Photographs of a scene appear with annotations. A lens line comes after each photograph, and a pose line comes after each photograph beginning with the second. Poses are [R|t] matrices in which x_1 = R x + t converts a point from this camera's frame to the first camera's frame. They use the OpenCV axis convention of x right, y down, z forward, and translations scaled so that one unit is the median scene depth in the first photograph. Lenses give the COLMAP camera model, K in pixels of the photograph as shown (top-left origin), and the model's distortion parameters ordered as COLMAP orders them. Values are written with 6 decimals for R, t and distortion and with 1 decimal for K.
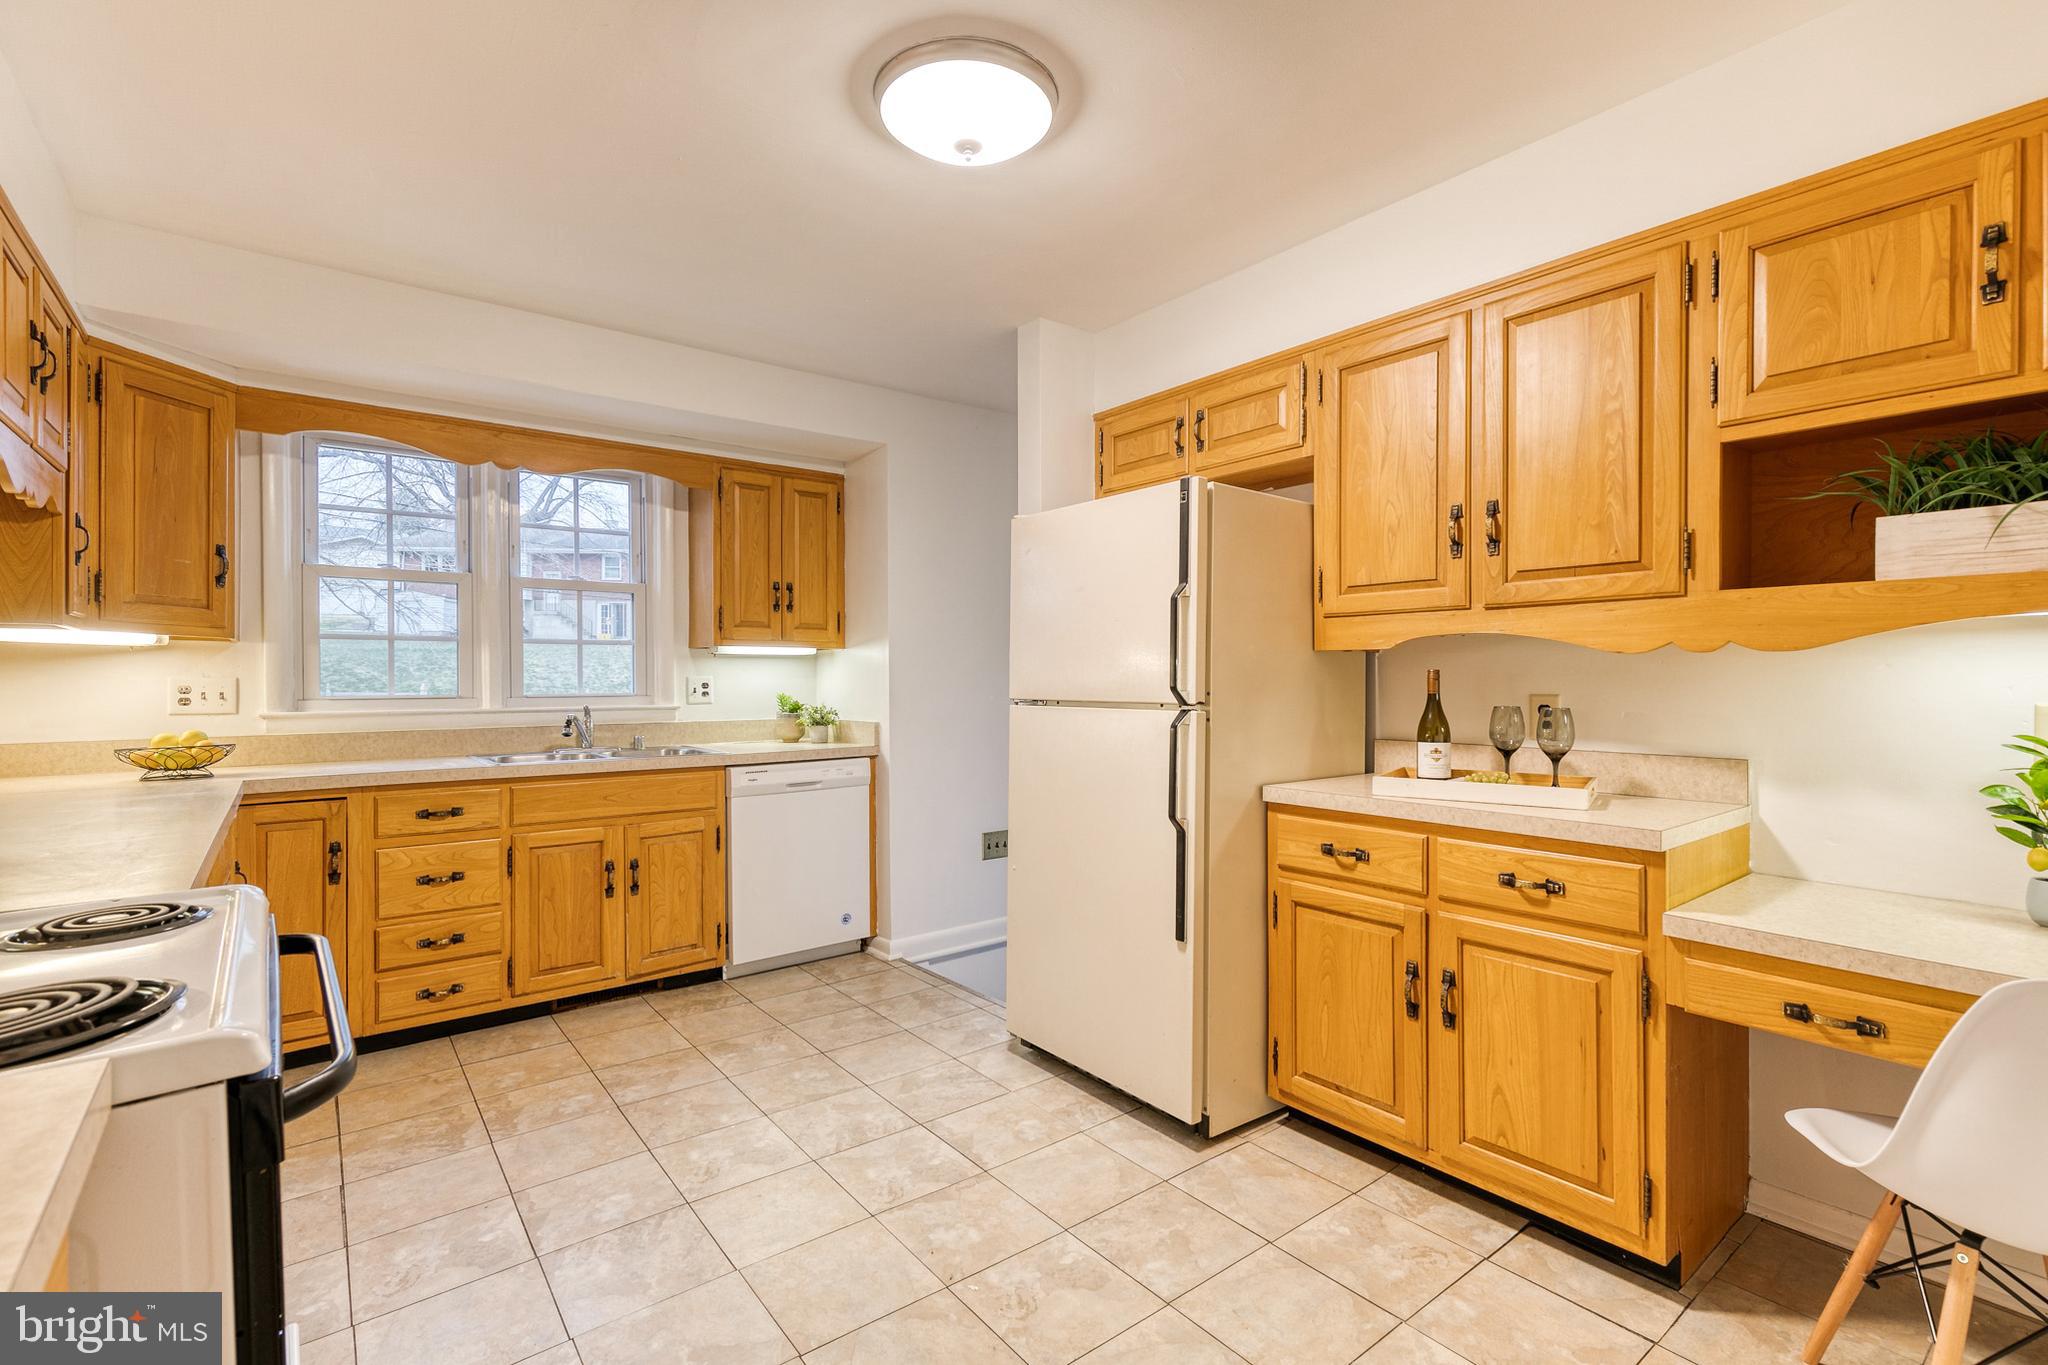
lens RADIAL K [[933.4, 0, 1046.3], [0, 933.4, 685.0], [0, 0, 1]] dist [0.009874, -0.001188]
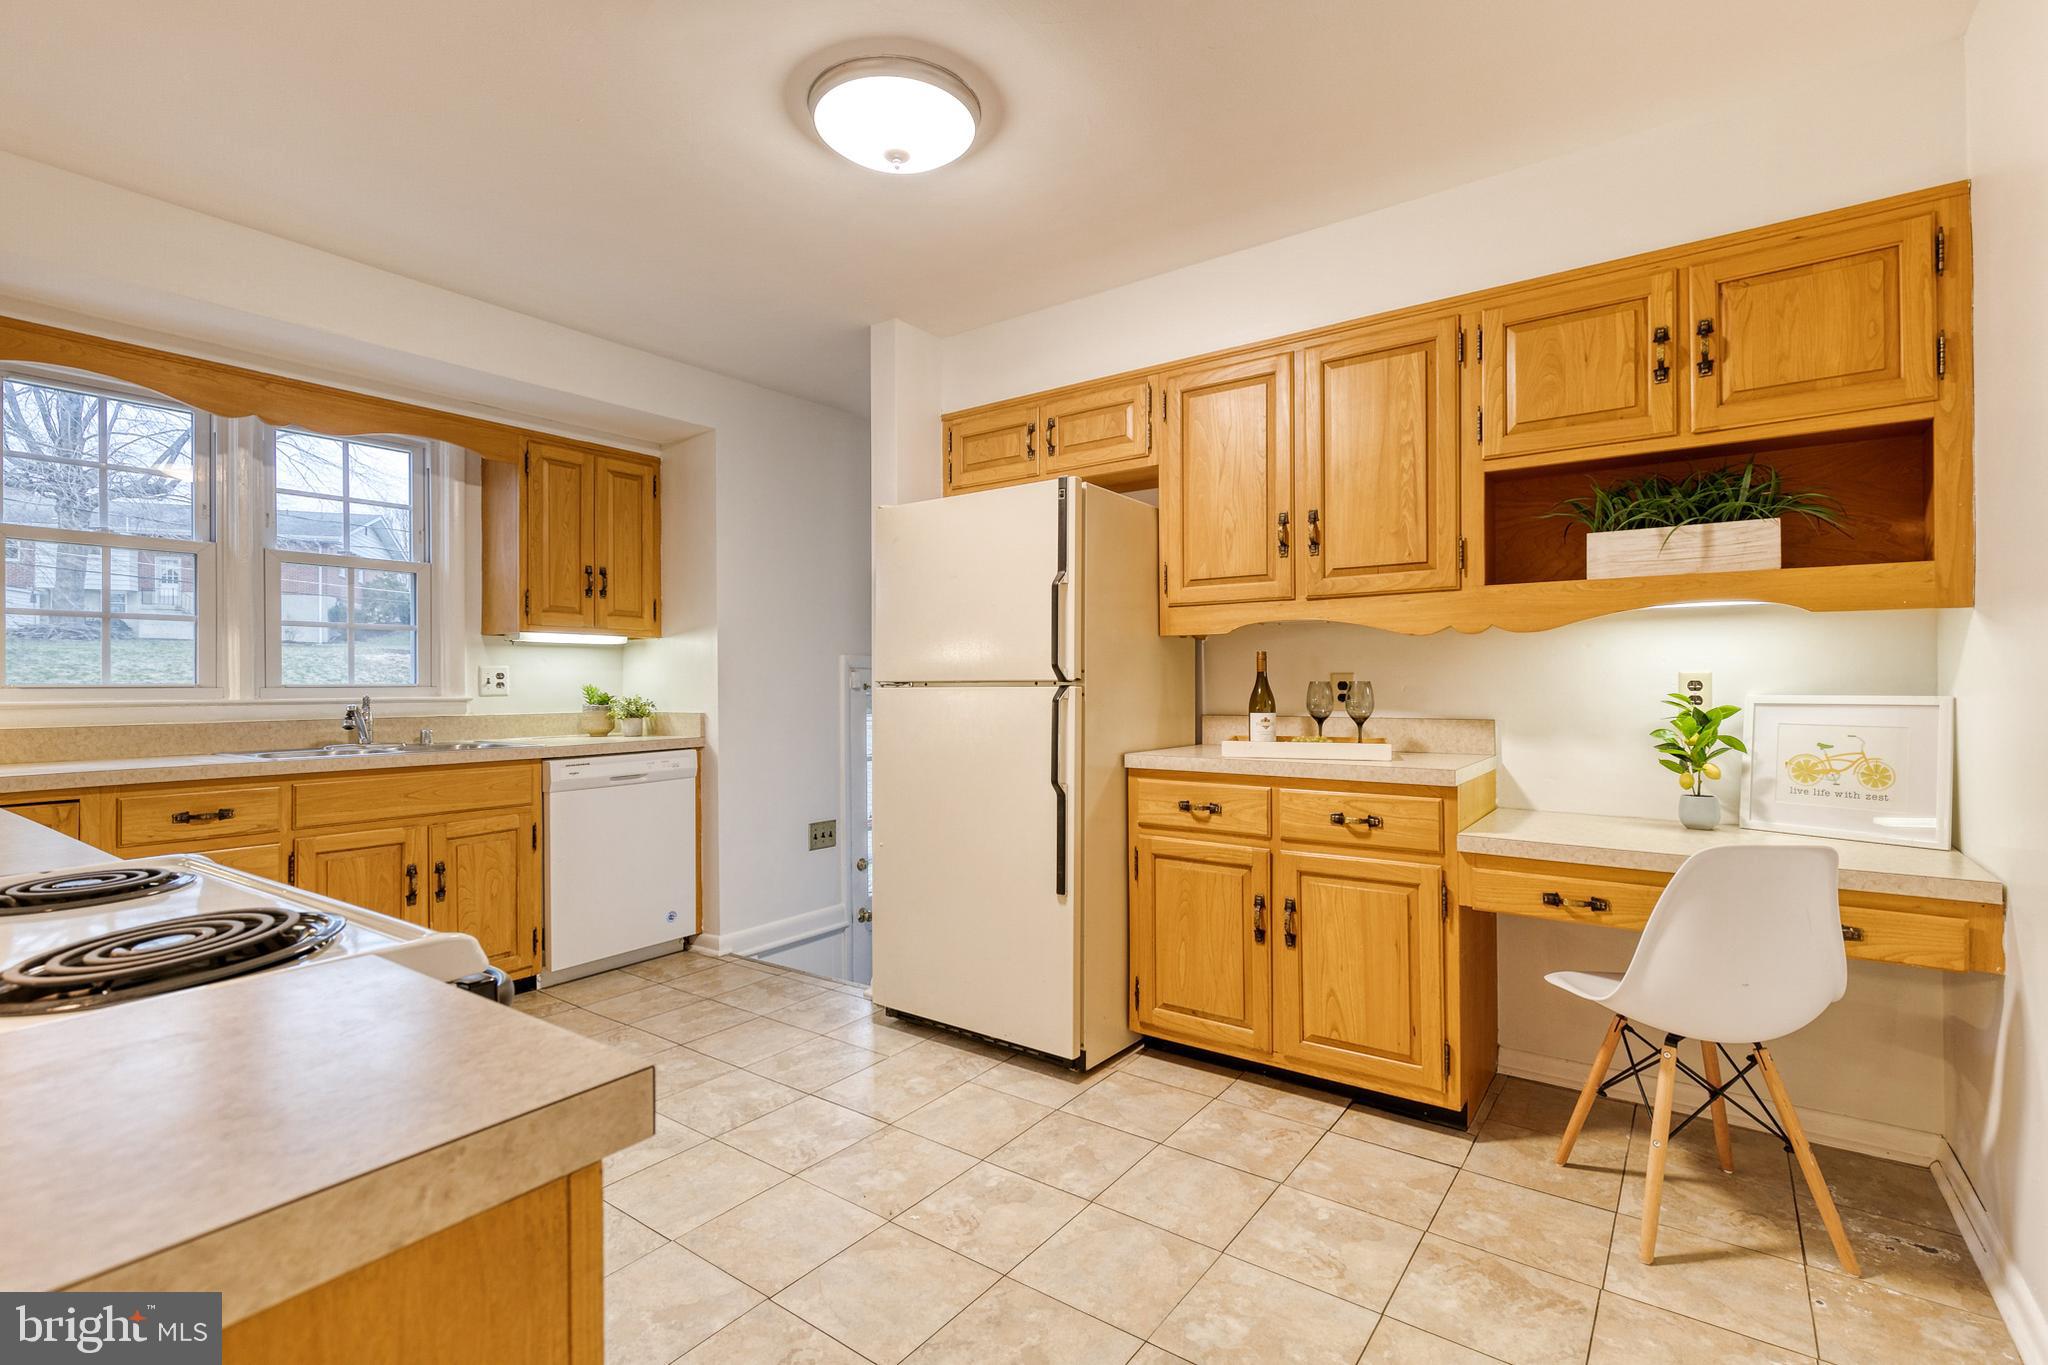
lens RADIAL K [[931.0, 0, 1044.8], [0, 931.0, 680.9], [0, 0, 1]] dist [0.012549, -0.000891]
pose [[0.962311, -0.002121, 0.271941, -0.142764], [0.005457, 0.999919, -0.011512, 0.027600], [-0.271895, 0.012562, 0.962245, -0.048533]]
